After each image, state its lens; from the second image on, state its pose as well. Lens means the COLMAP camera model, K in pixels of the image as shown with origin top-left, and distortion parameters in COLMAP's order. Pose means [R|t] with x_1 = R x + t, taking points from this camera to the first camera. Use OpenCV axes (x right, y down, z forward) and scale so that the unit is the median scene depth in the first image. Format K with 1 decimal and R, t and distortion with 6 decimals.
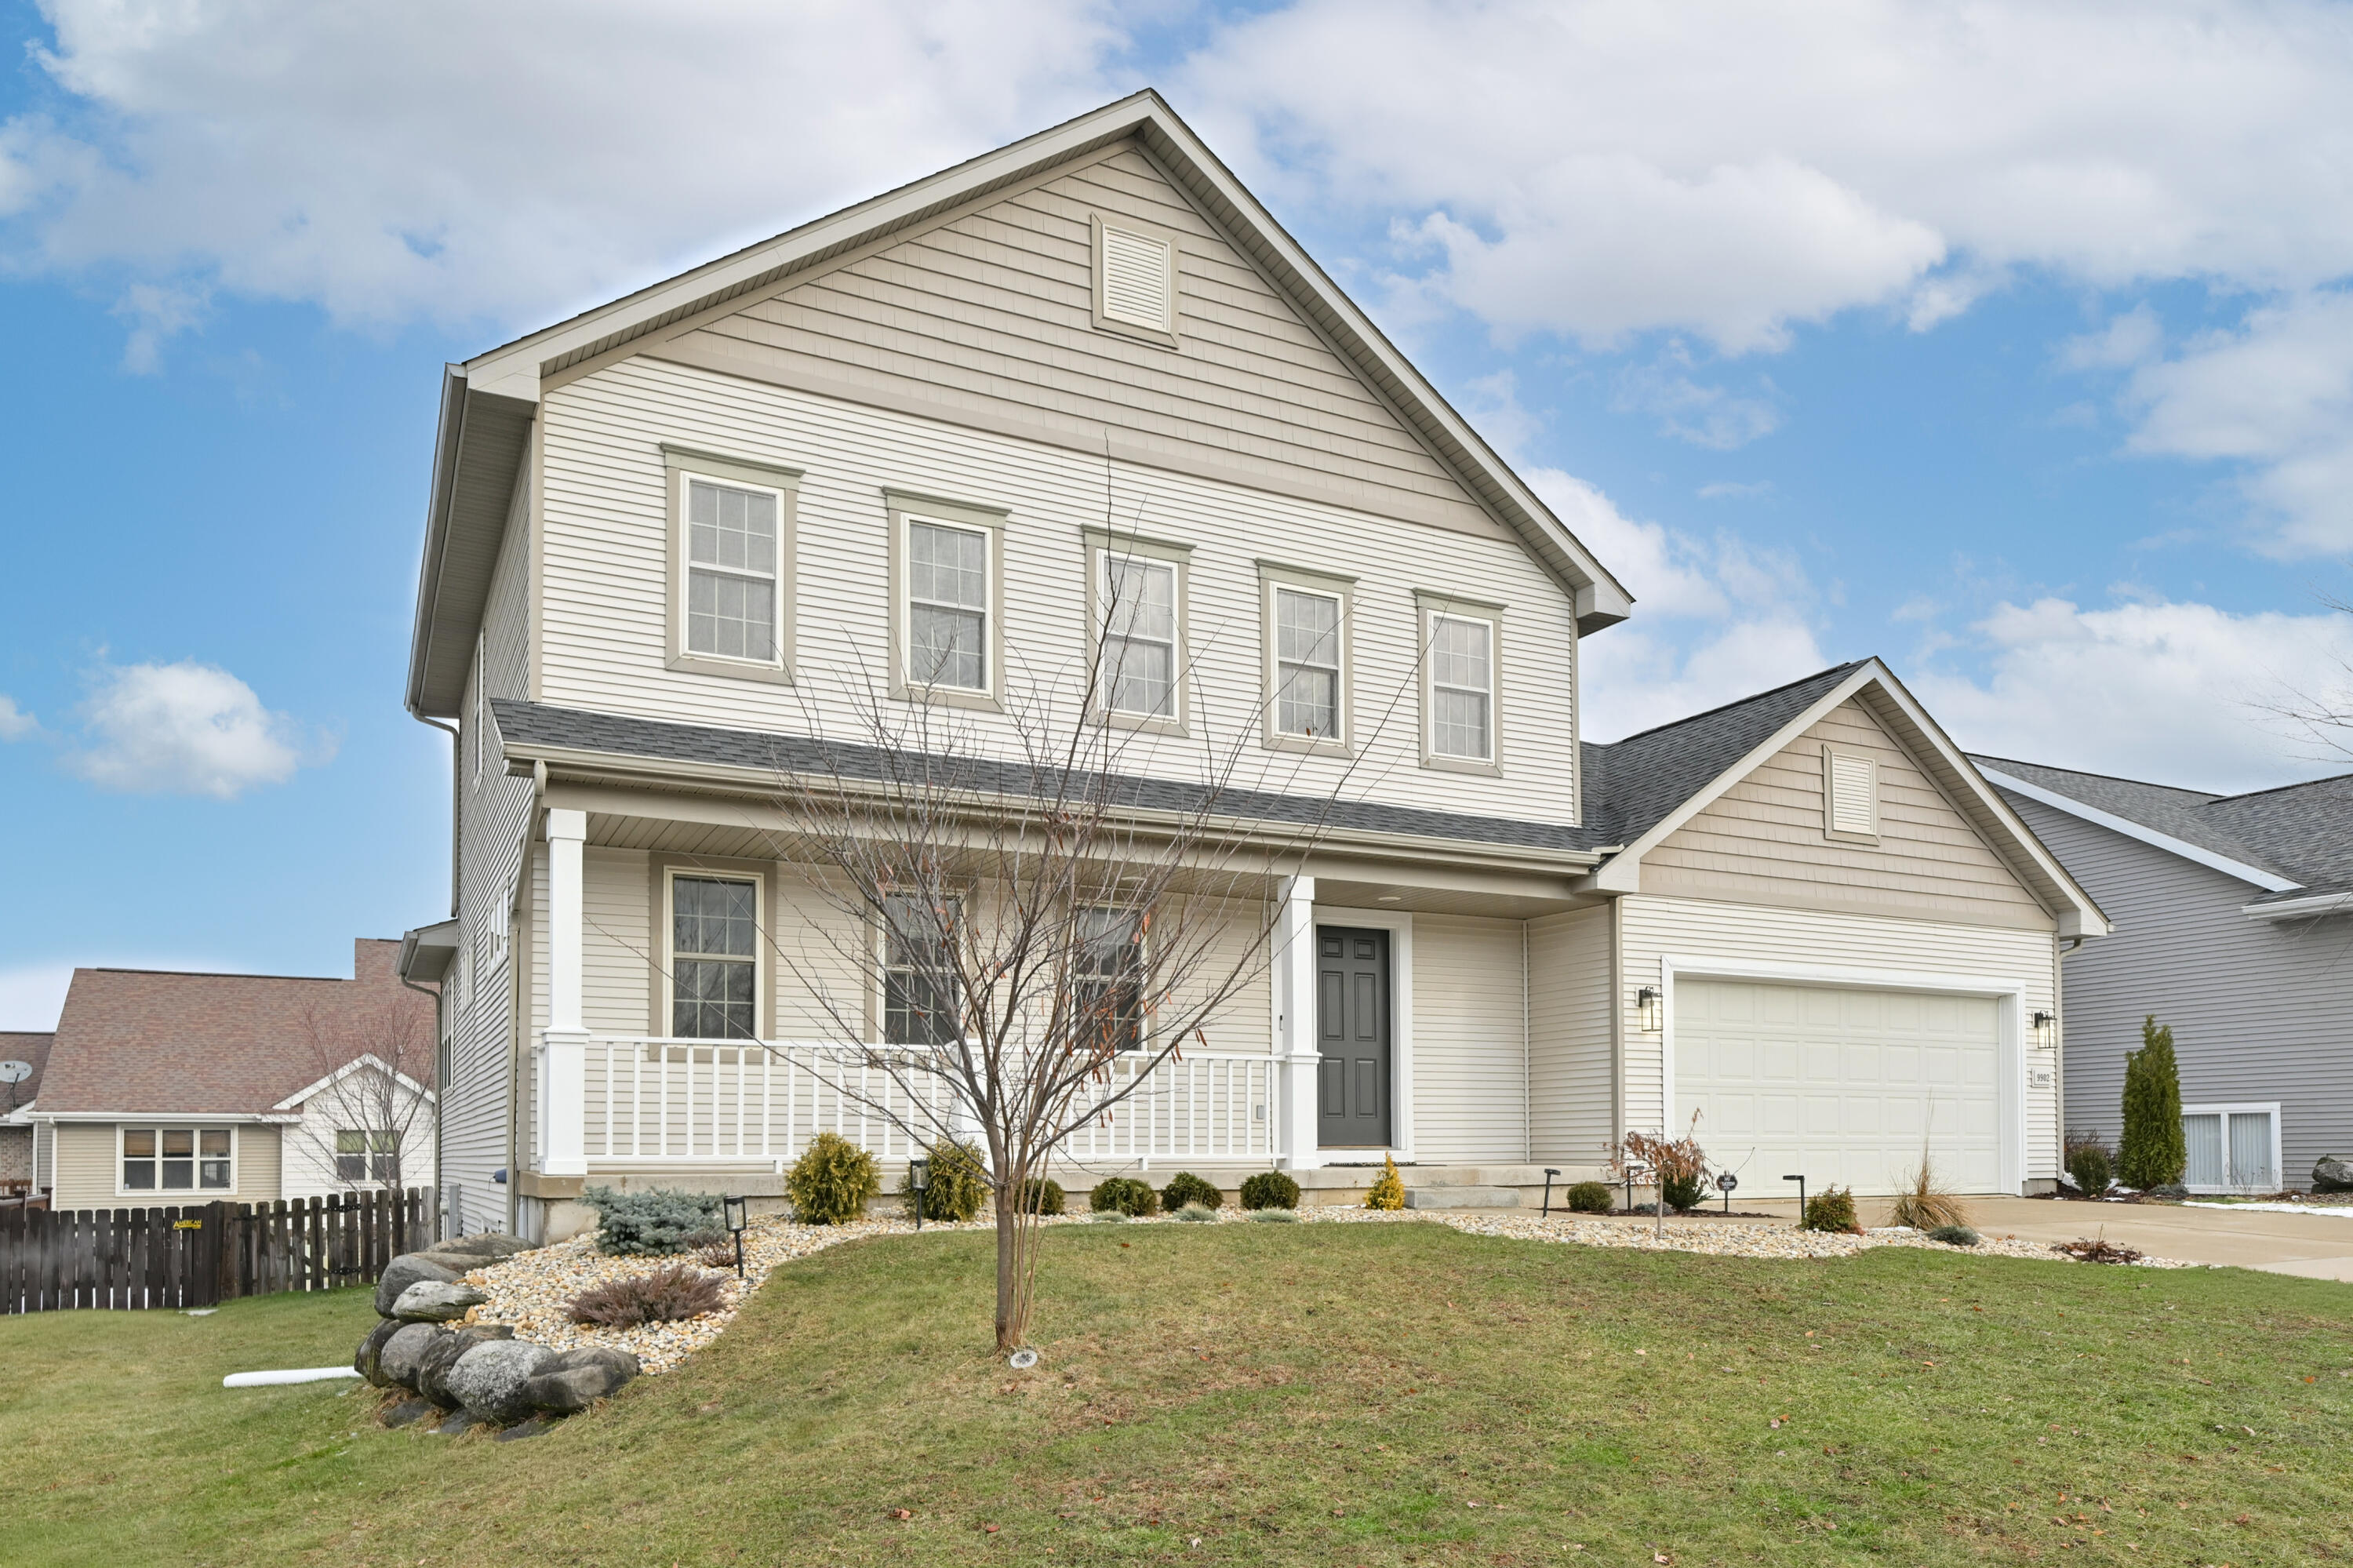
lens RADIAL K [[1589.8, 0, 1176.5], [0, 1589.8, 784.0], [0, 0, 1]] dist [0.001843, 0.000275]
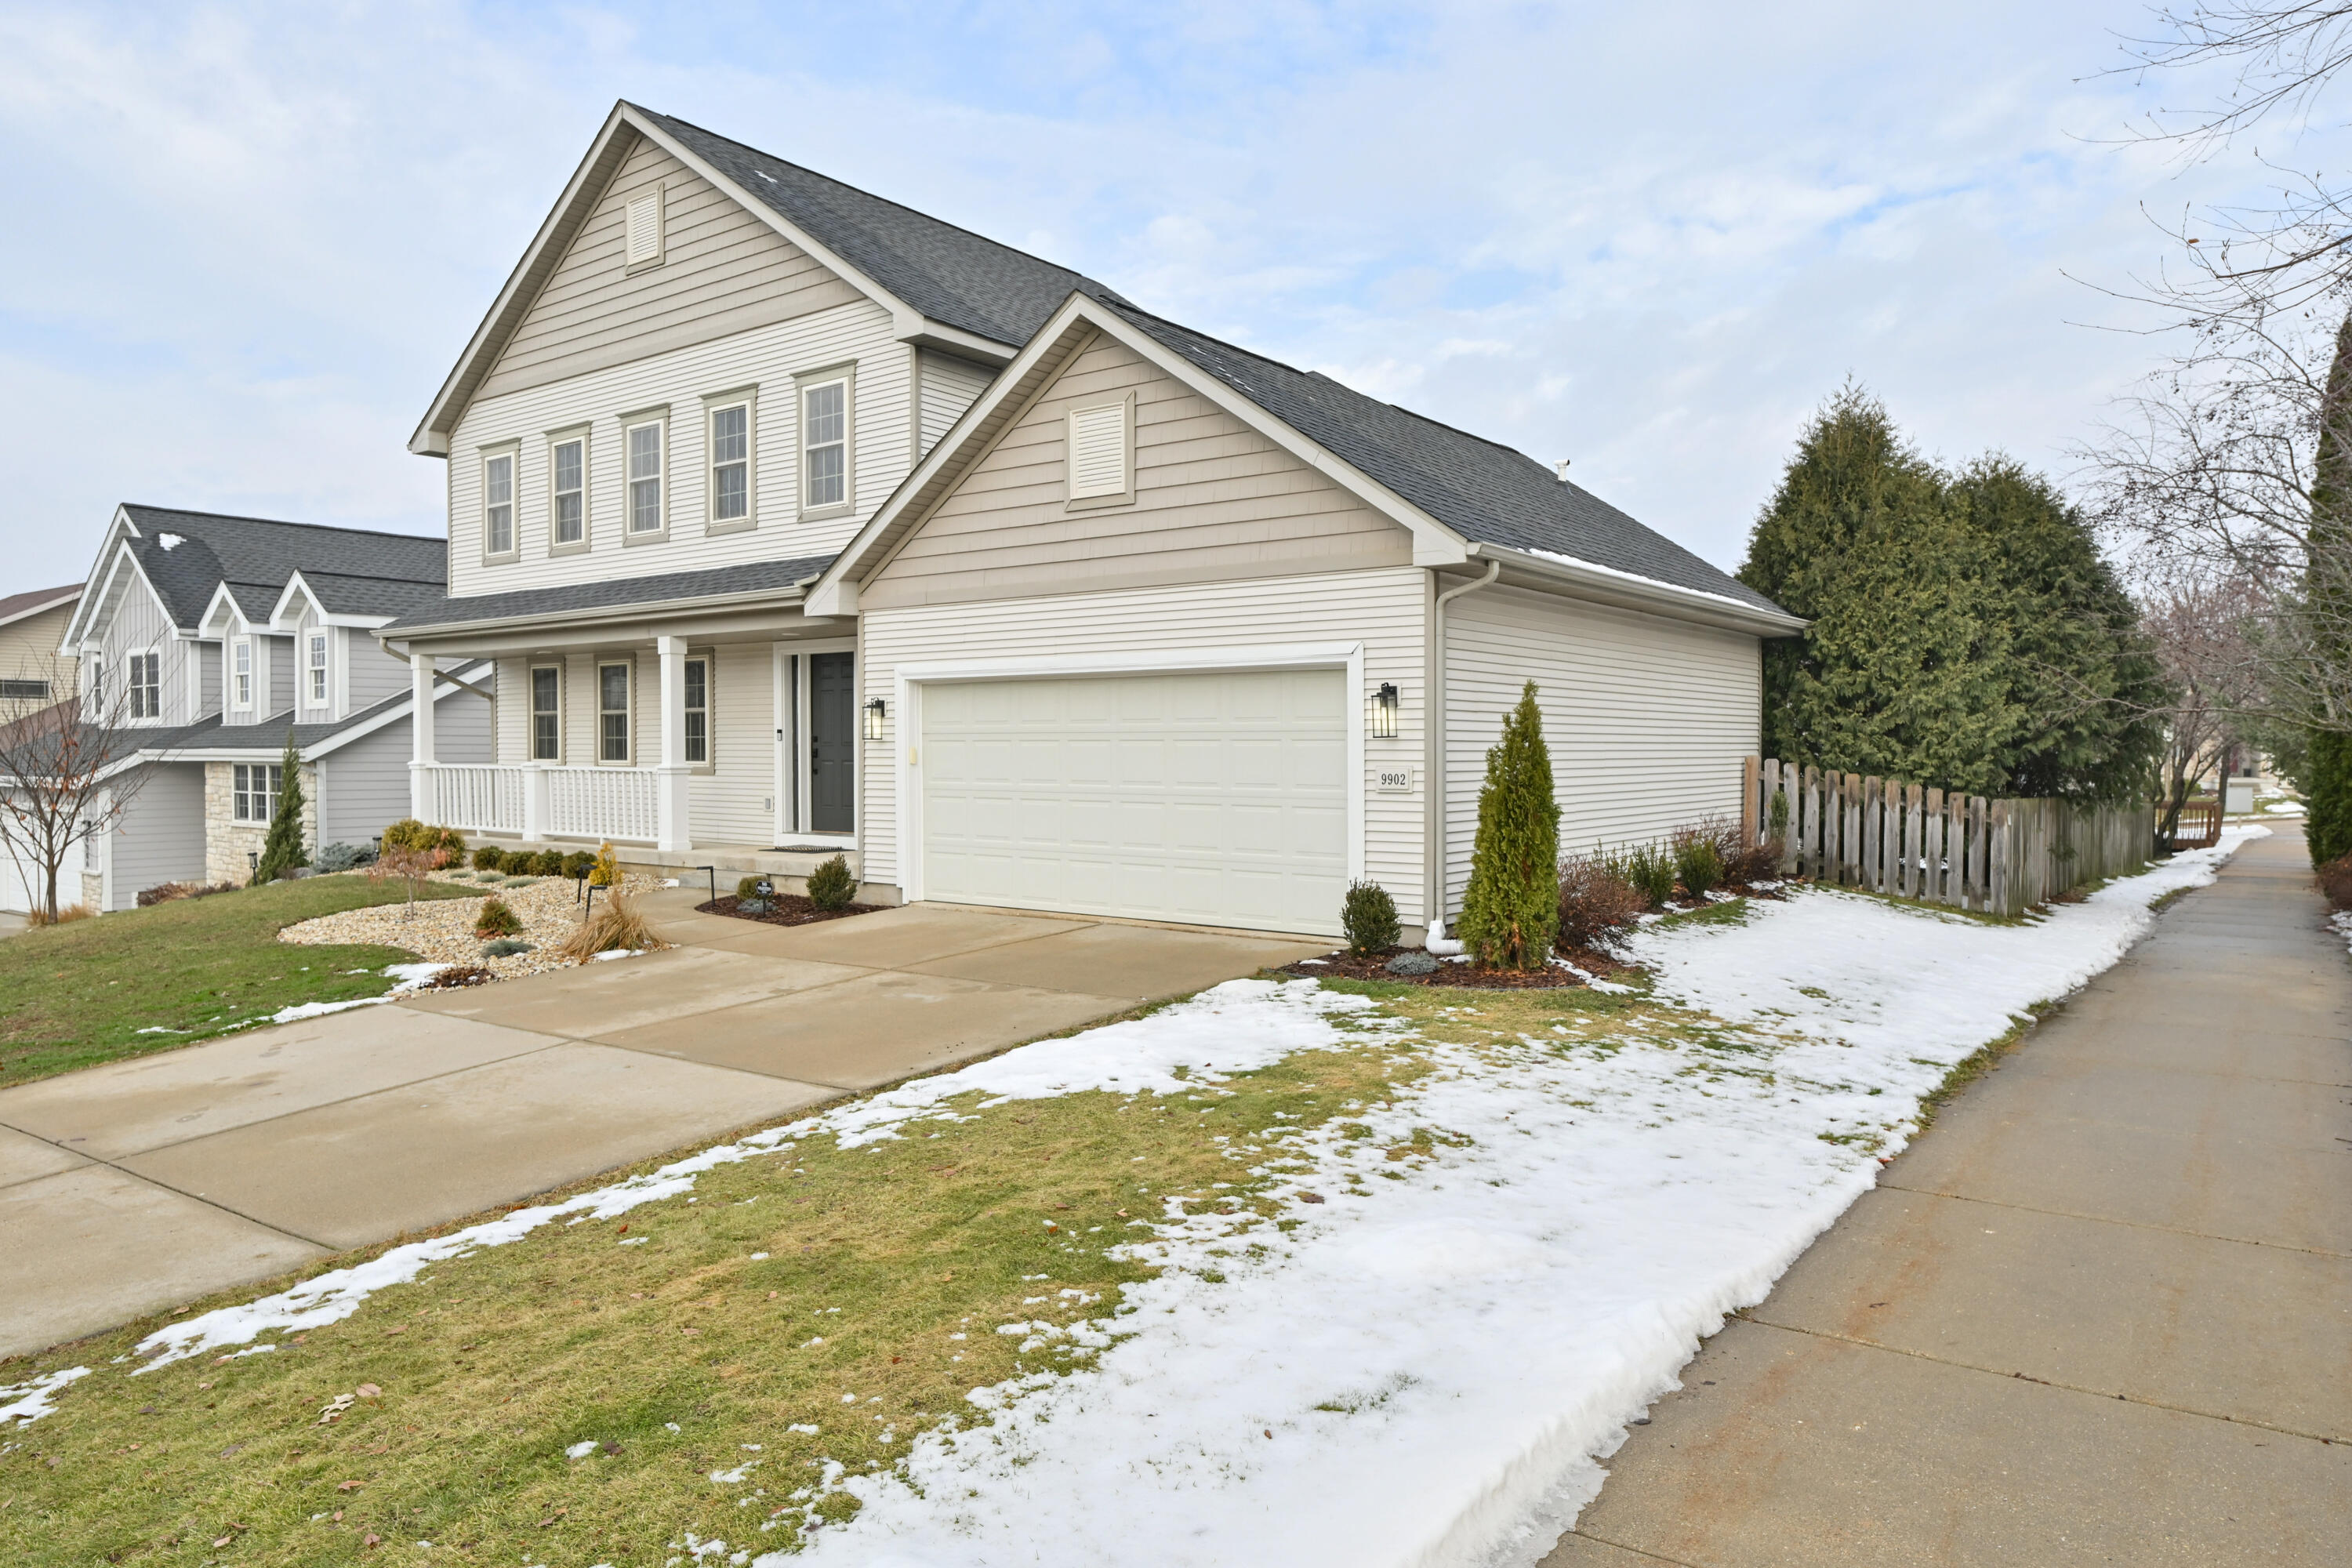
lens RADIAL K [[1453.4, 0, 1176.0], [0, 1453.4, 784.0], [0, 0, 1]] dist [-0.001456, -0.000155]
pose [[0.429978, 0.007594, -0.902807, 1.289556], [0.178449, 0.979522, 0.093229, 0.130604], [0.885028, -0.201191, 0.419818, 0.756215]]
